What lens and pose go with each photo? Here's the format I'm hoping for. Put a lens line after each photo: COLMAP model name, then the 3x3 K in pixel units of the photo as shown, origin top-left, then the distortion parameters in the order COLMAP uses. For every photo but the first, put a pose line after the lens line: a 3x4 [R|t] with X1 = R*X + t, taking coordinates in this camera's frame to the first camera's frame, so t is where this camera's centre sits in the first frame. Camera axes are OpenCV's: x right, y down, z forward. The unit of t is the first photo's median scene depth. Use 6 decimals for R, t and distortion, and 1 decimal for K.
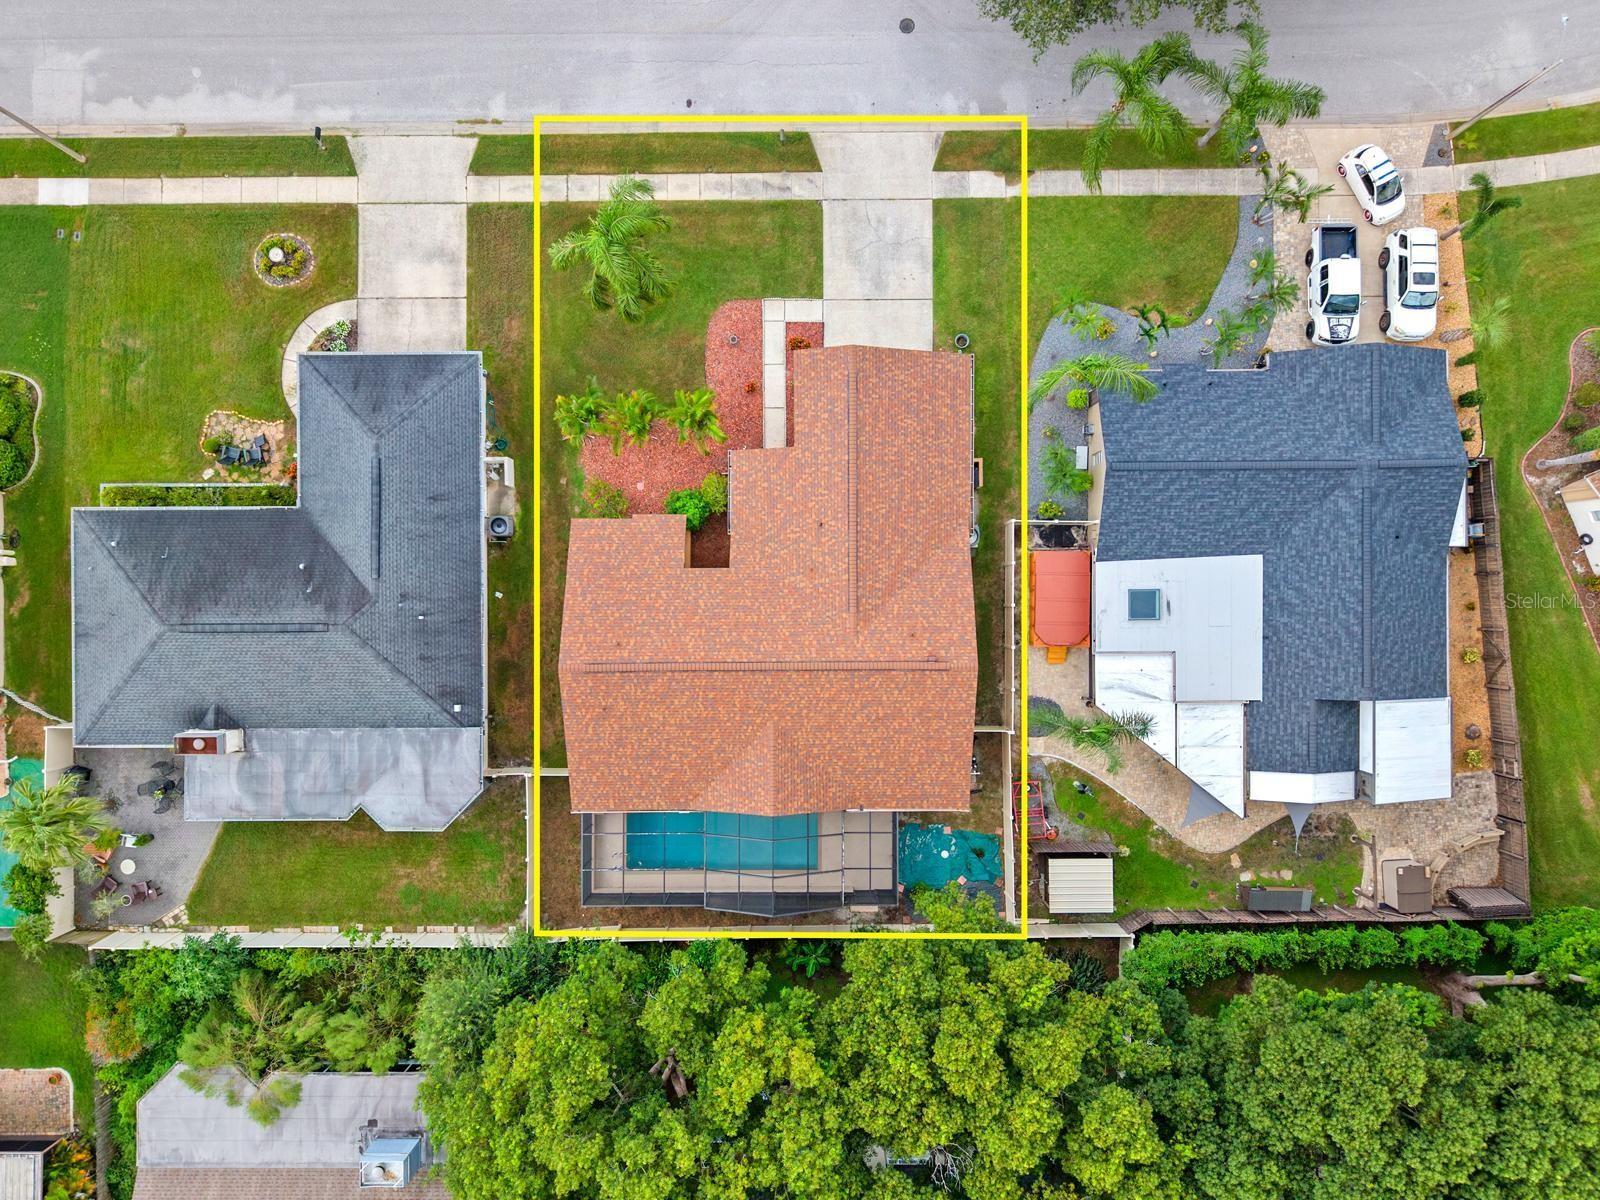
lens RADIAL K [[1077.6, 0, 800.0], [0, 1077.6, 600.0], [0, 0, 1]] dist [-0.002198, -0.004756]
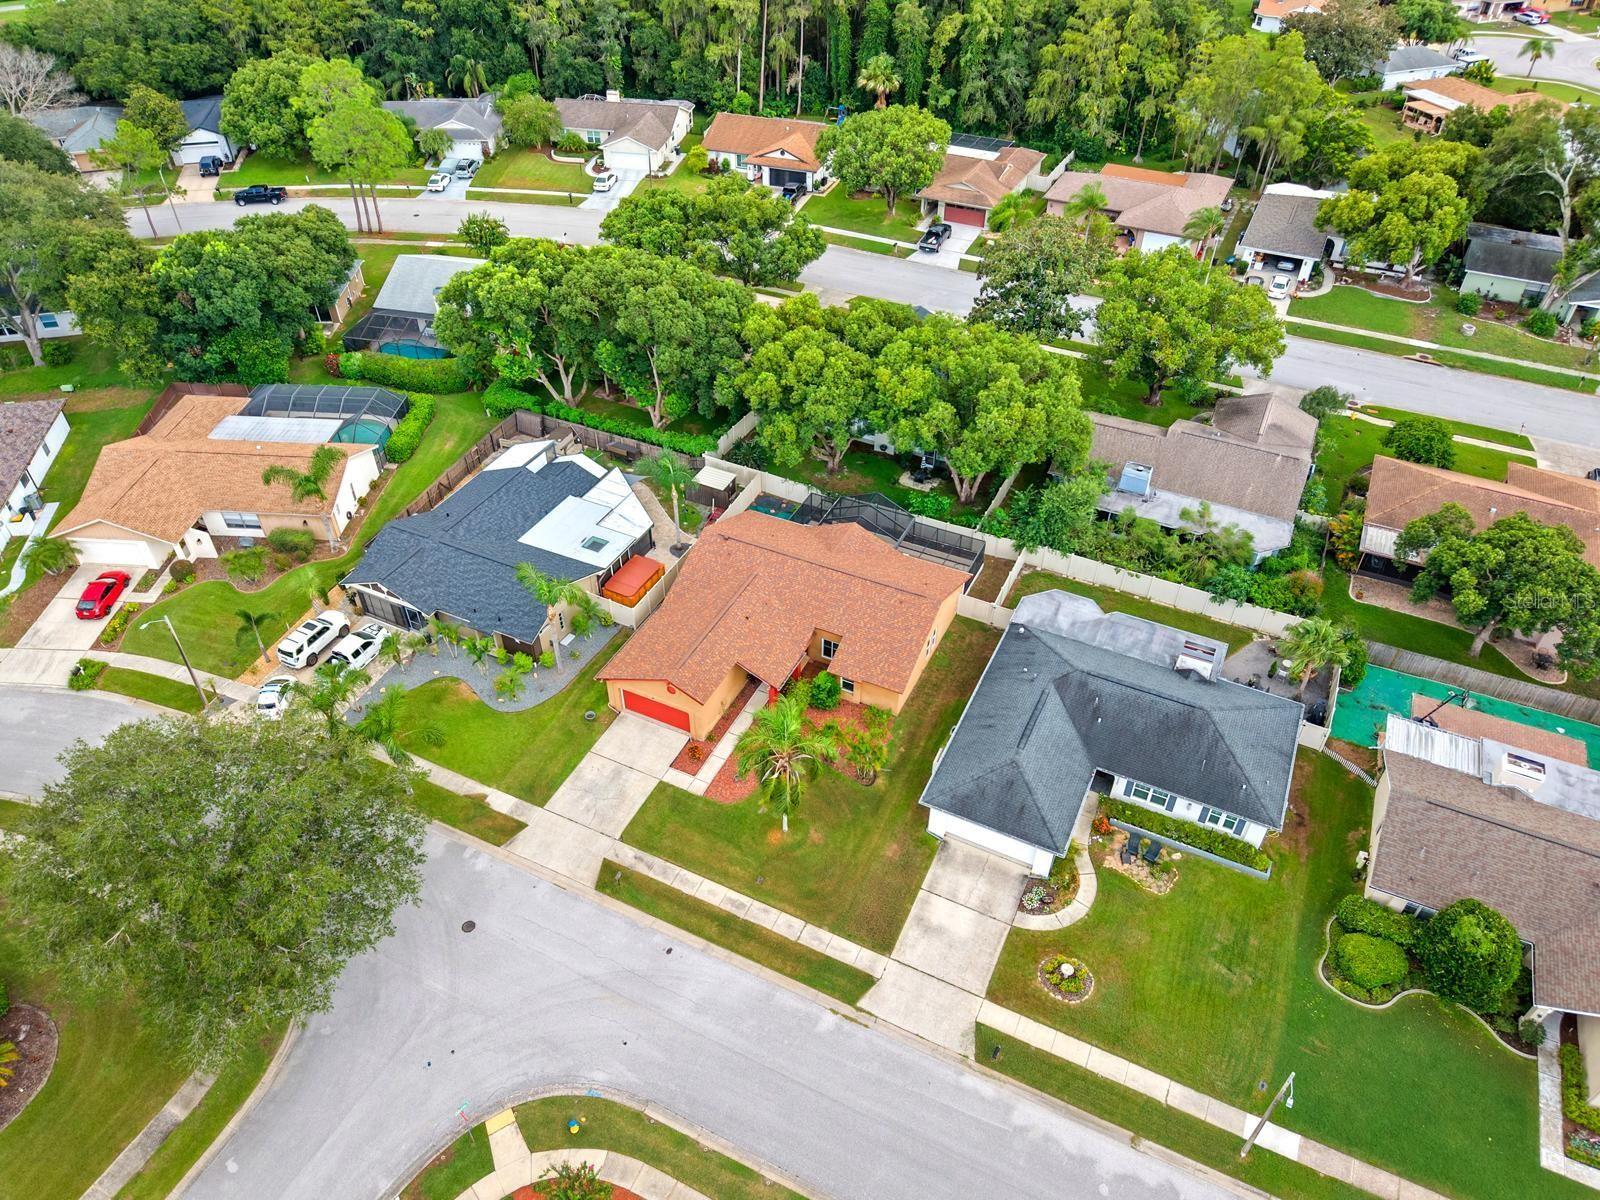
lens RADIAL K [[1077.6, 0, 800.0], [0, 1077.6, 600.0], [0, 0, 1]] dist [-0.002198, -0.004756]
pose [[-0.896585, -0.287544, 0.336829, -0.496200], [0.442871, -0.583936, 0.680356, -0.950677], [0.001054, 0.759169, 0.650893, 0.005155]]
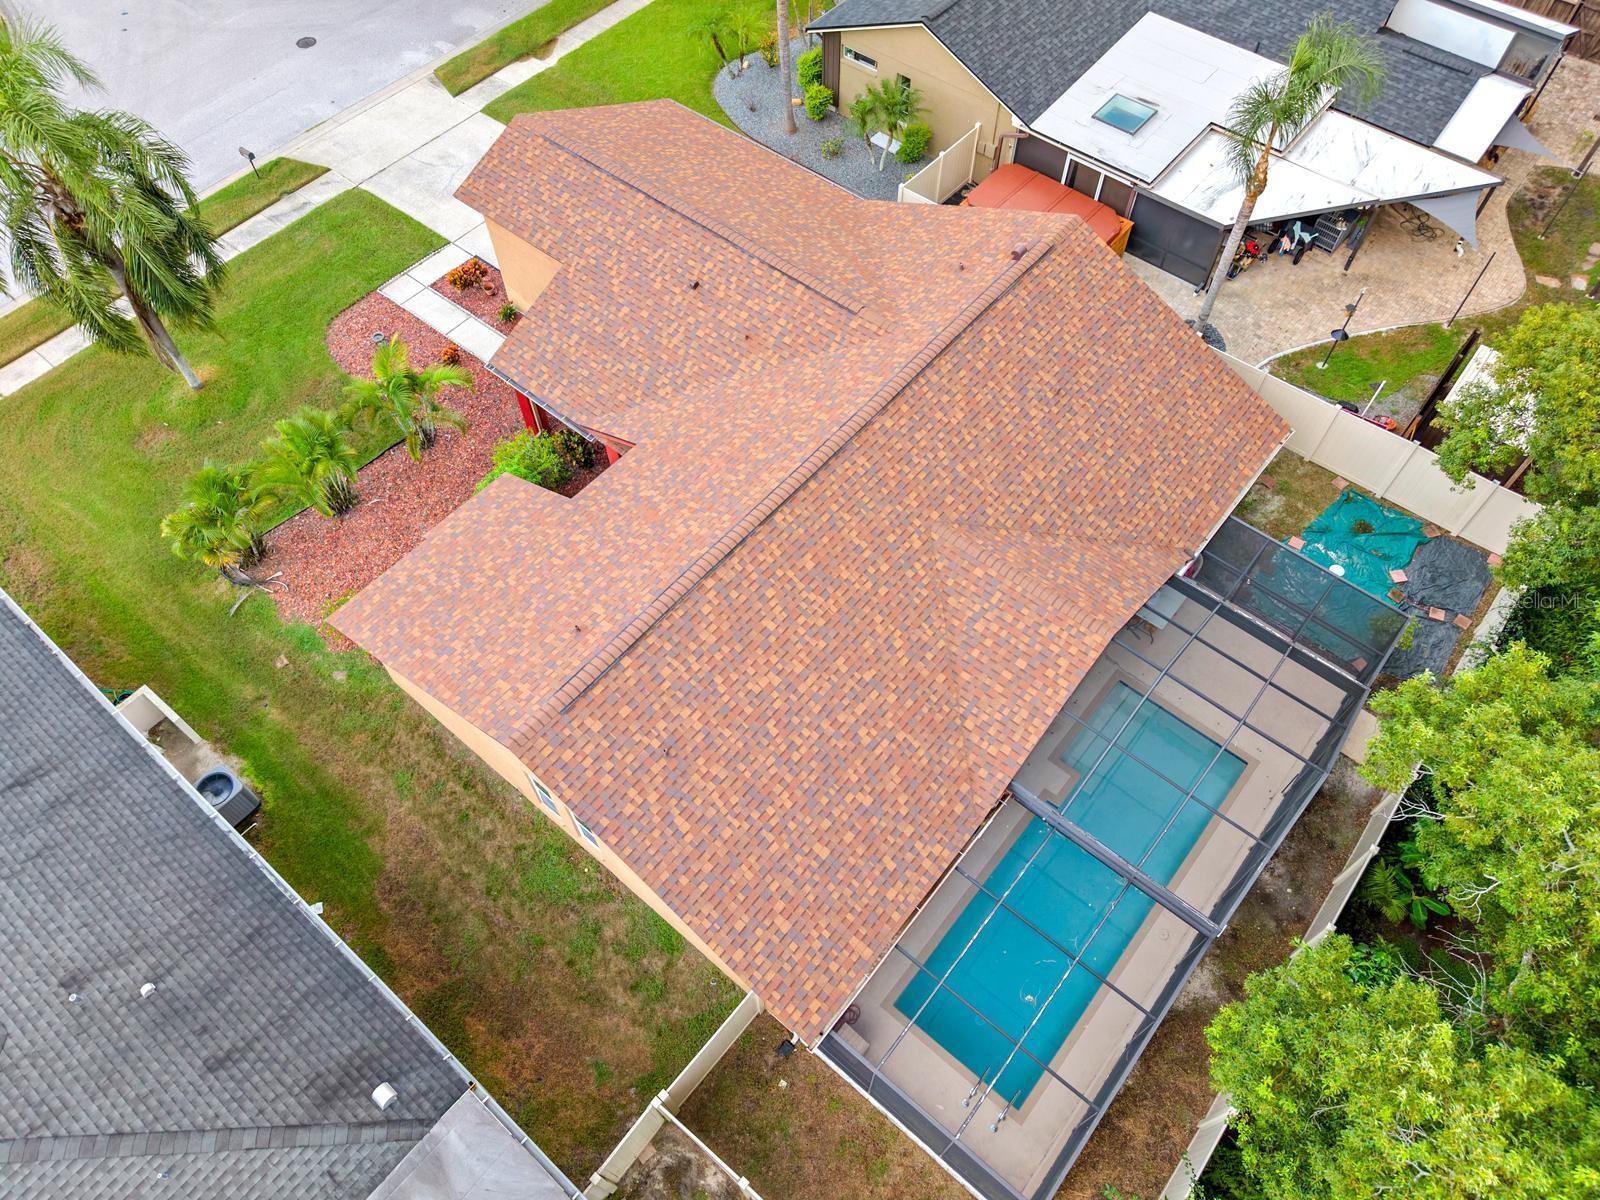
lens RADIAL K [[1077.6, 0, 800.0], [0, 1077.6, 600.0], [0, 0, 1]] dist [-0.002198, -0.004756]
pose [[0.641702, -0.647333, 0.411314, -0.250679], [0.766948, 0.539501, -0.347461, 0.224271], [0.003018, 0.538422, 0.842670, 0.568301]]
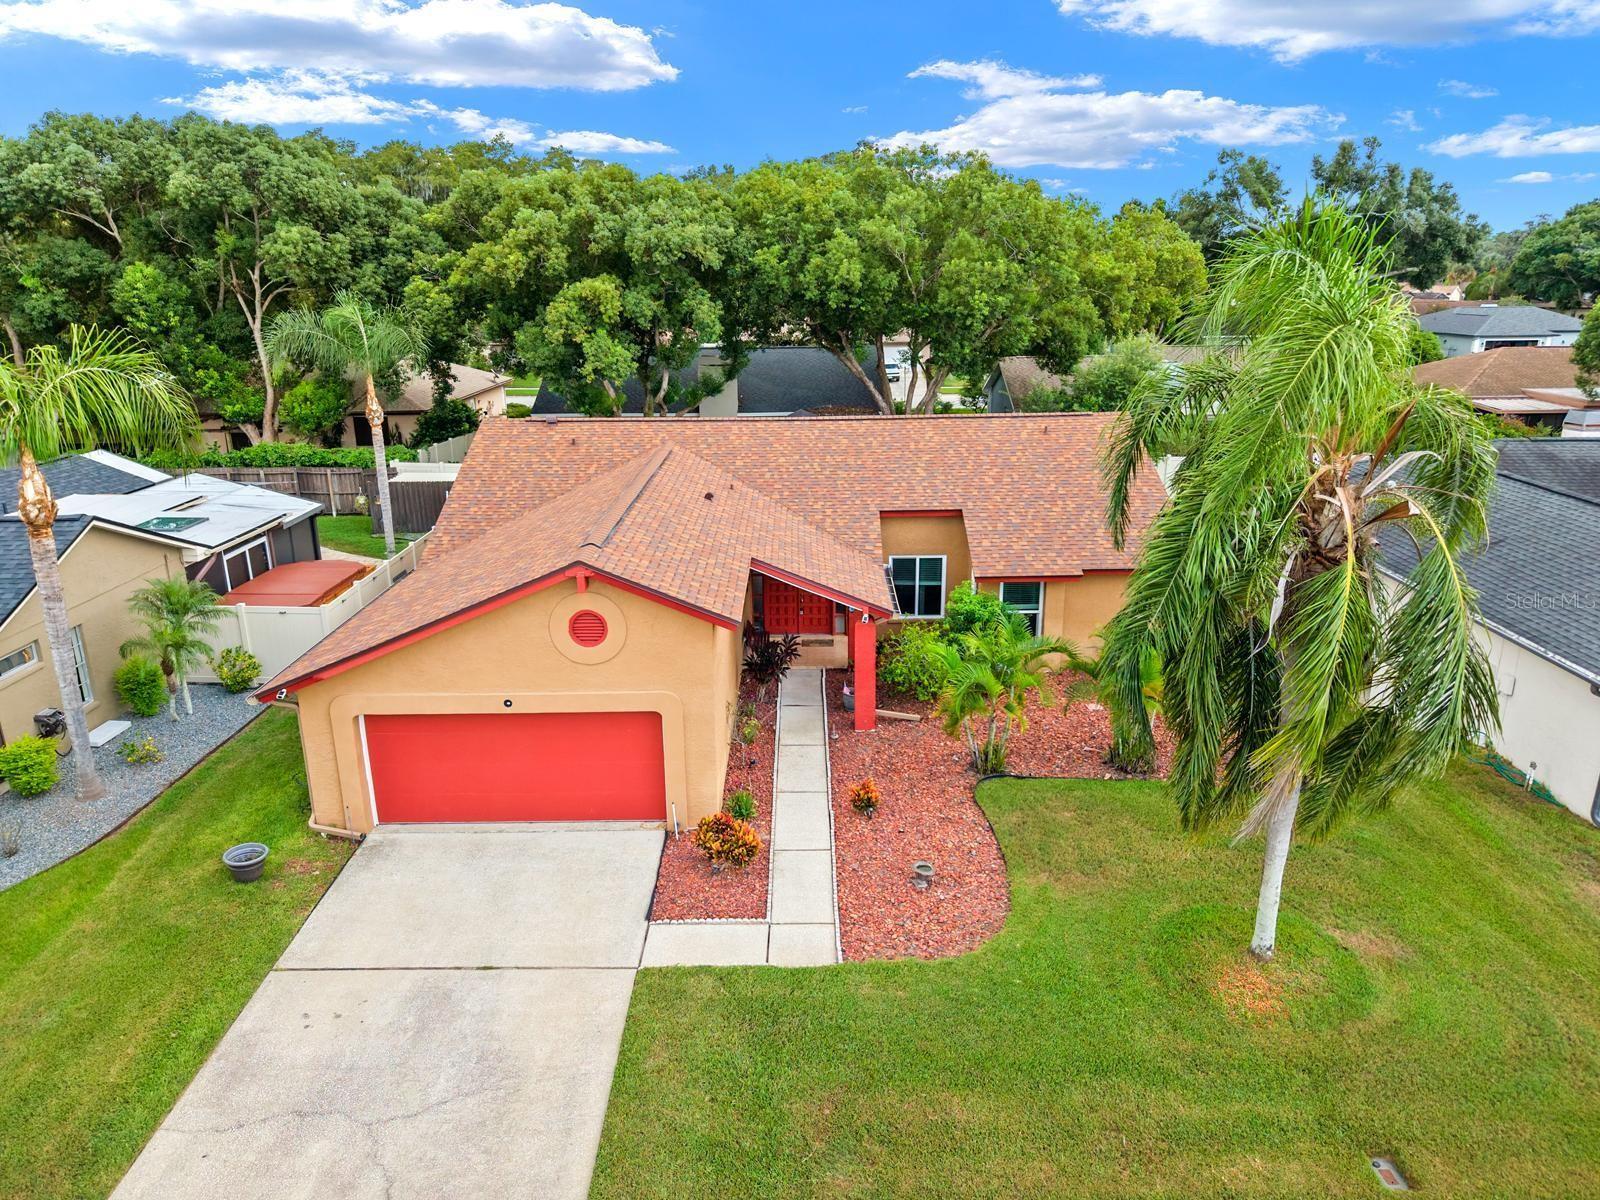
lens RADIAL K [[1077.6, 0, 800.0], [0, 1077.6, 600.0], [0, 0, 1]] dist [-0.002198, -0.004756]
pose [[-0.999961, 0.007600, 0.004521, -0.024841], [0.002120, -0.290311, 0.956930, -0.533316], [0.008585, 0.956902, 0.290283, 0.816371]]
